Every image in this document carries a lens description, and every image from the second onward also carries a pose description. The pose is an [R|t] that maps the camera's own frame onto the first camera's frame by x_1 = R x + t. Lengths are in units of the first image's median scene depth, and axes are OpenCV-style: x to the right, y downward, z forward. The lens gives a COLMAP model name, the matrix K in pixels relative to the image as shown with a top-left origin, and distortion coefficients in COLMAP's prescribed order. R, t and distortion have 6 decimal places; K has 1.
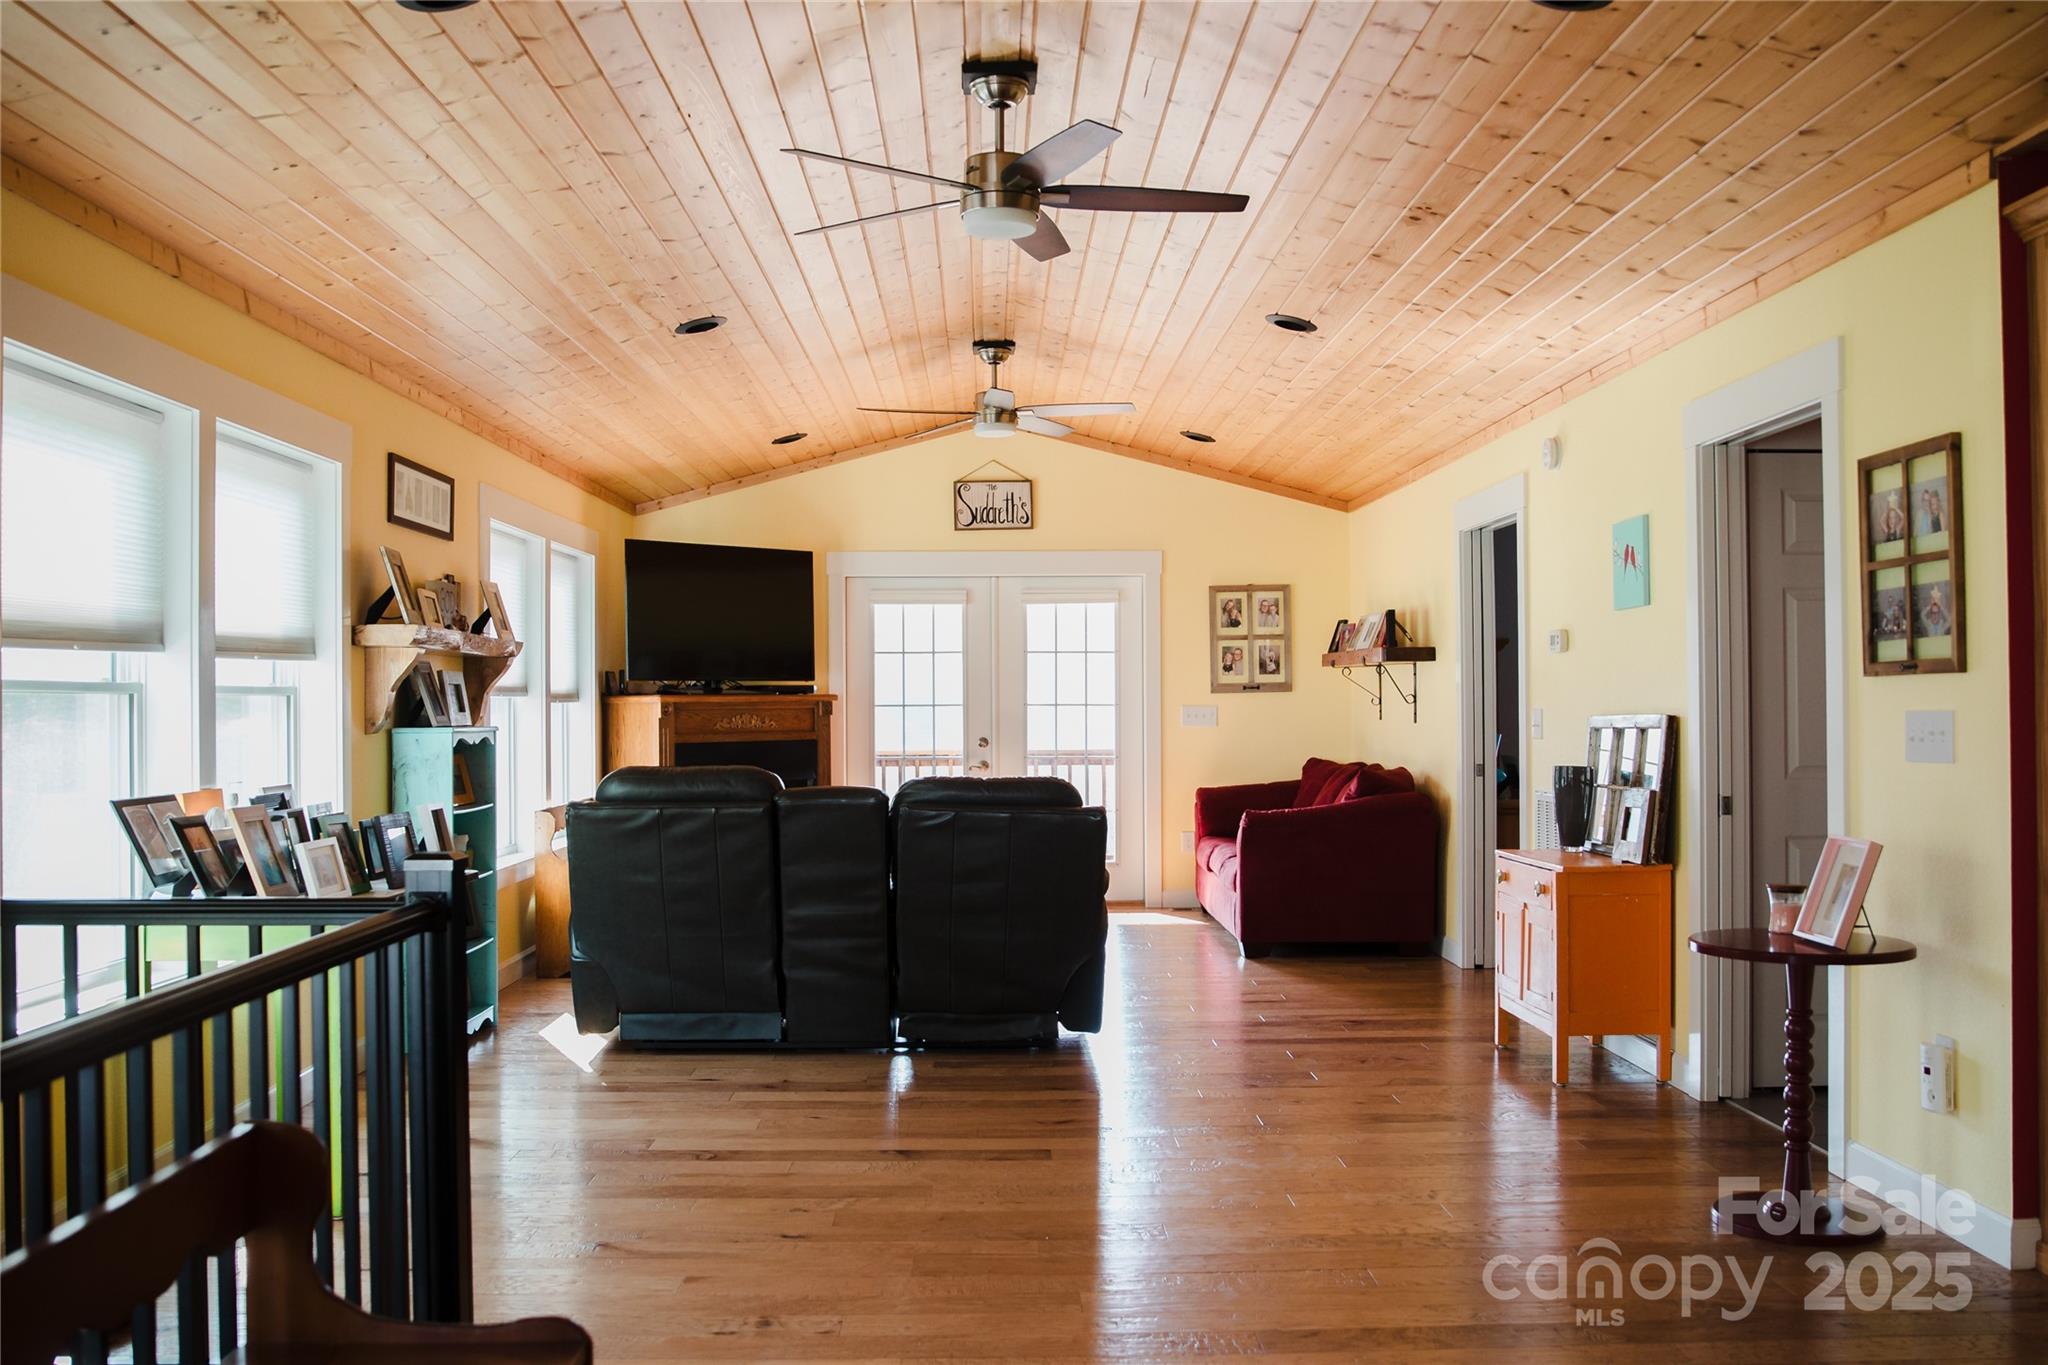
lens RADIAL K [[1809.9, 0, 1021.7], [0, 1809.9, 676.7], [0, 0, 1]] dist [-0.096347, 0.064668]
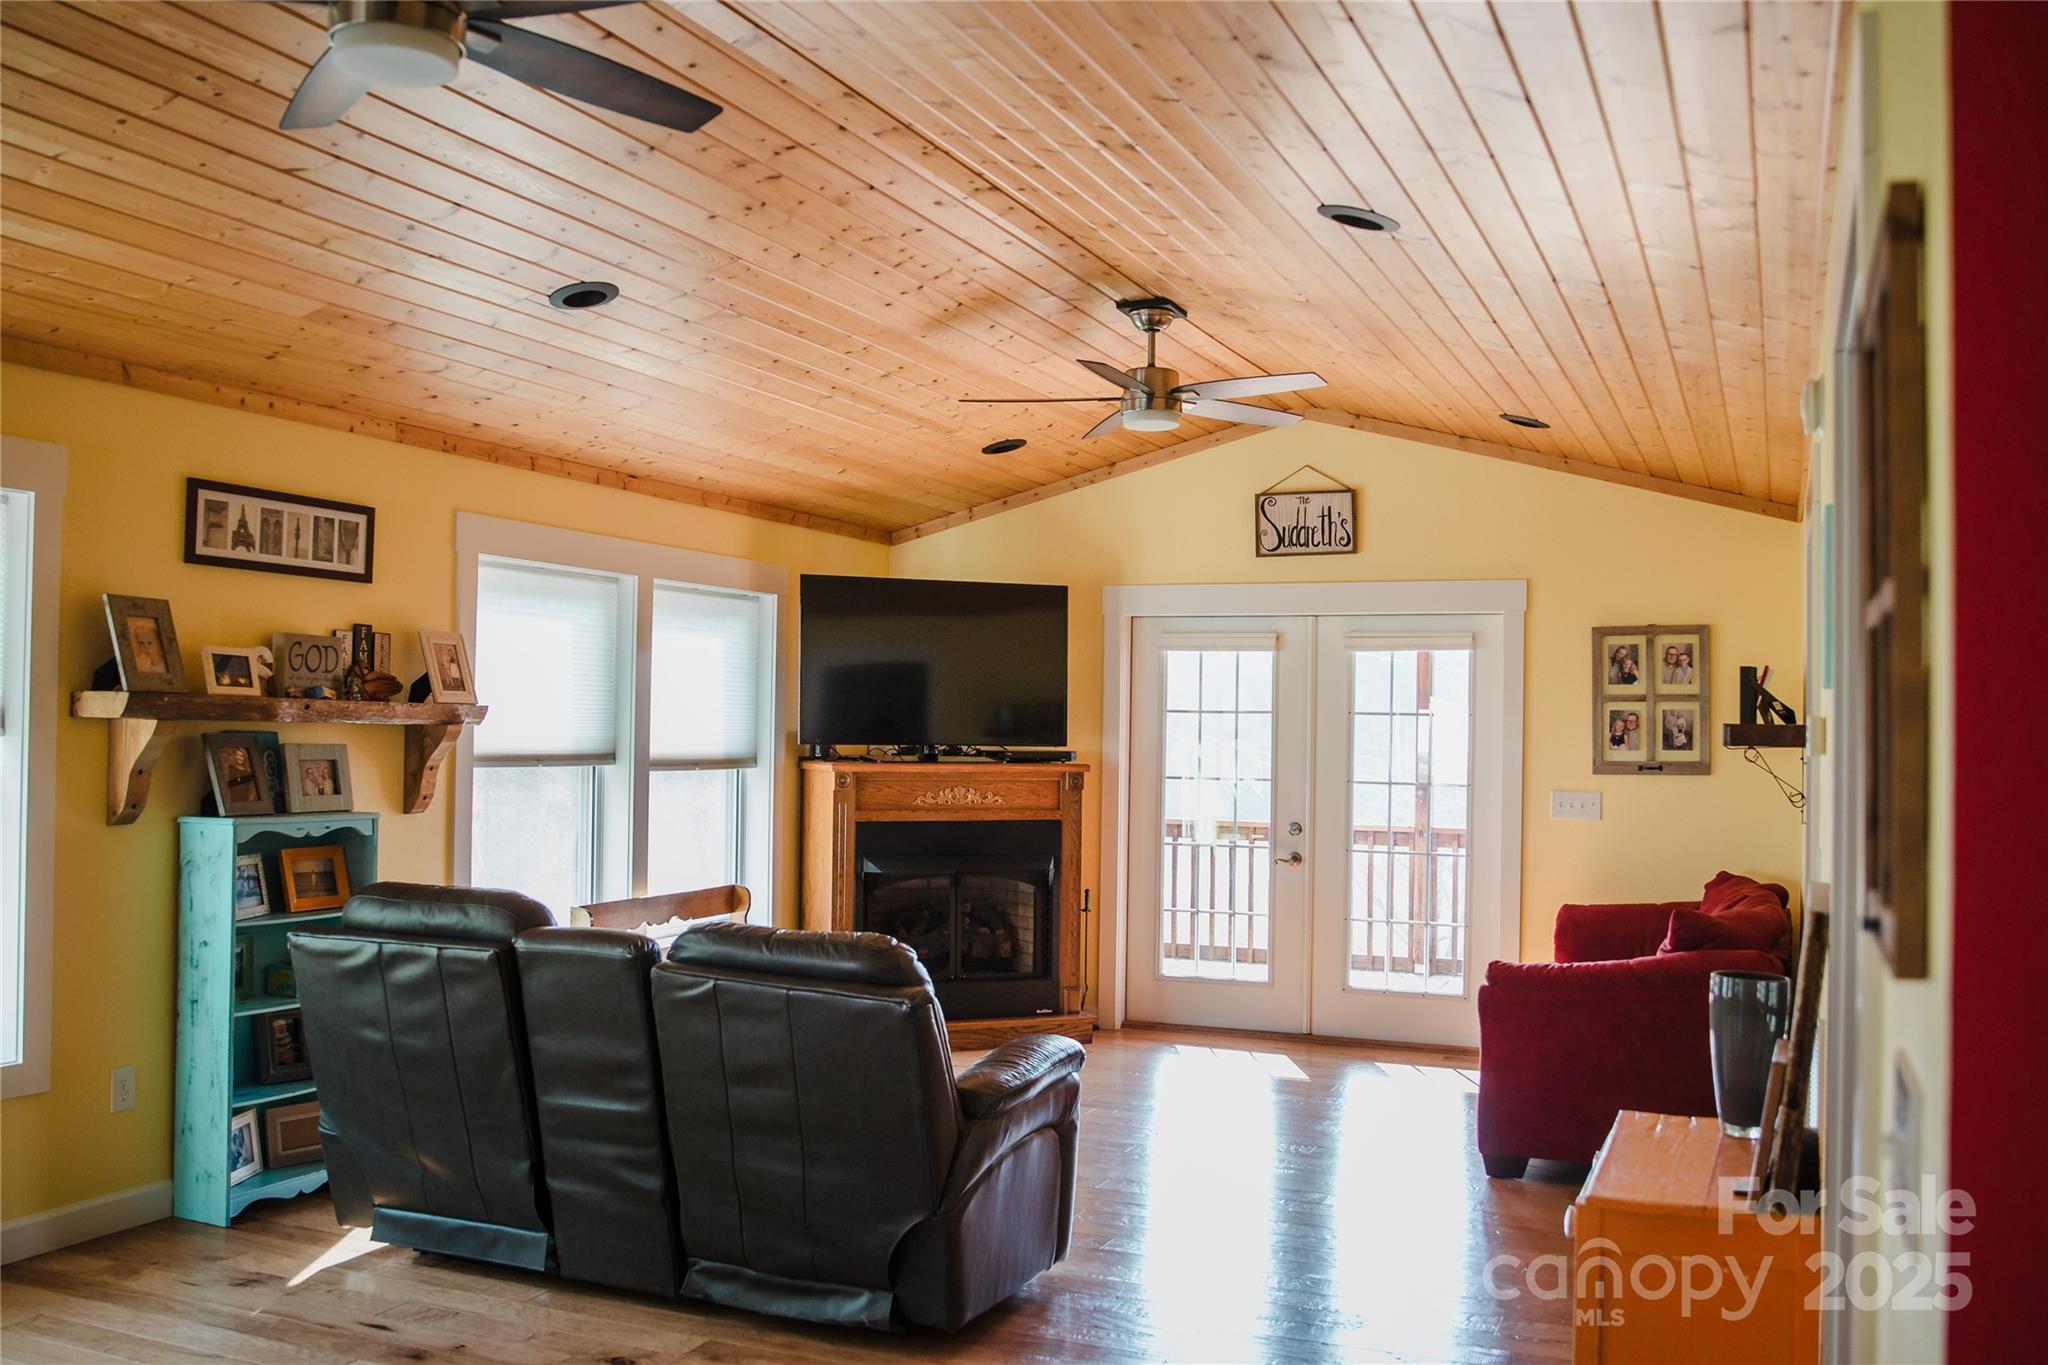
lens RADIAL K [[1809.9, 0, 1024.4], [0, 1809.9, 685.5], [0, 0, 1]] dist [-0.096347, 0.064668]
pose [[0.911343, 0.009785, -0.411531, 0.203398], [-0.014400, 0.999863, -0.008117, -0.018424], [0.411396, 0.013324, 0.911359, 0.260439]]
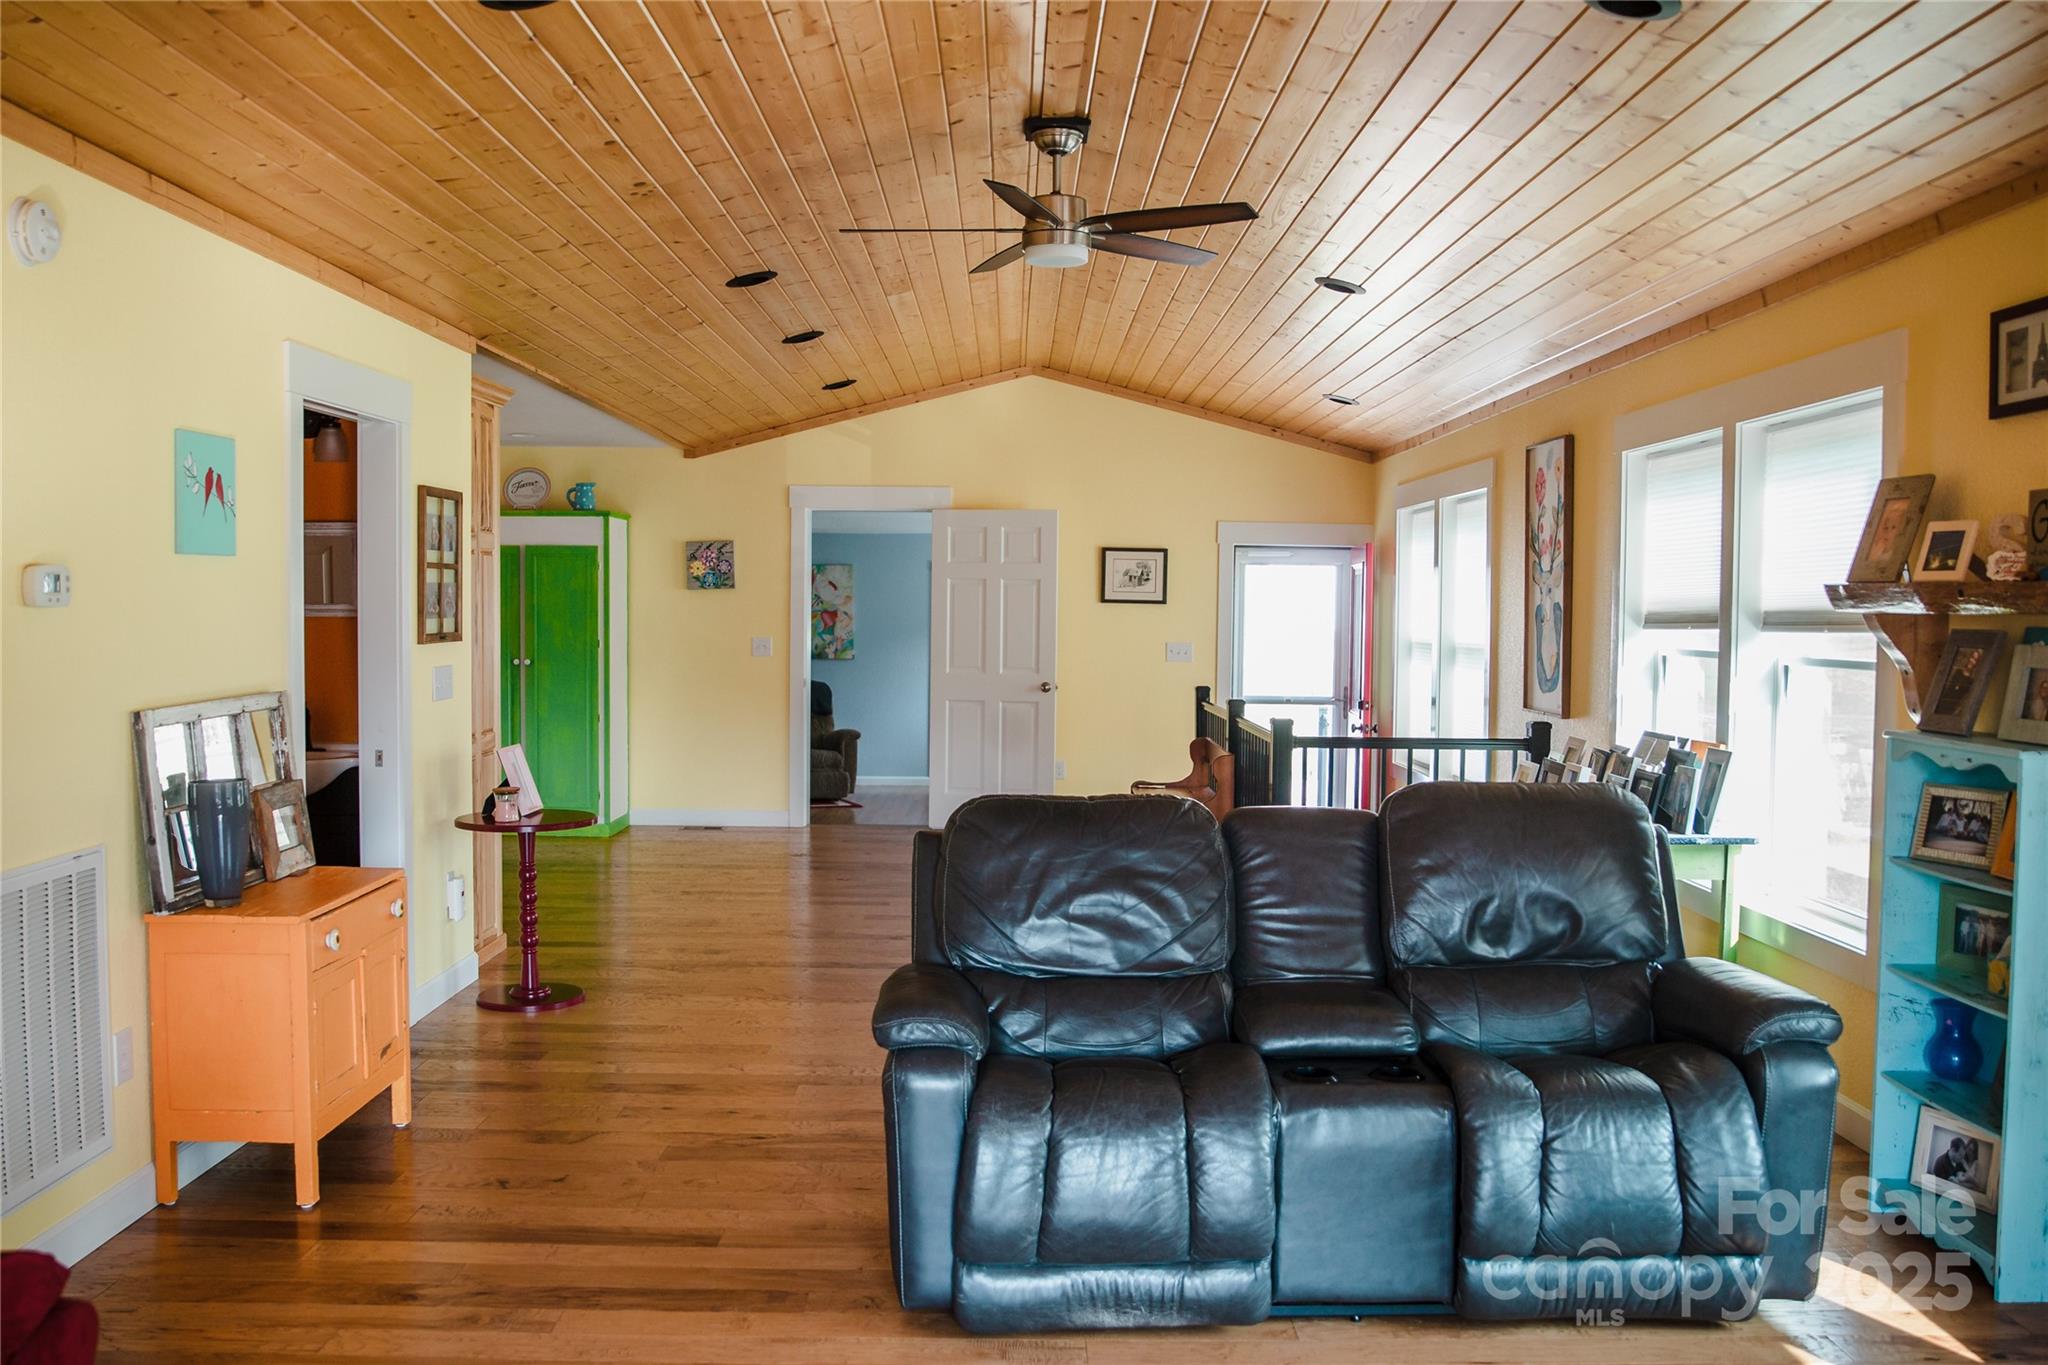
lens RADIAL K [[1809.9, 0, 1023.3], [0, 1809.9, 685.8], [0, 0, 1]] dist [-0.096347, 0.064668]
pose [[-0.999861, -0.000863, 0.016640, -0.005531], [-0.000303, 0.999435, 0.033611, -0.006343], [-0.016659, 0.033602, -0.999296, 1.031441]]
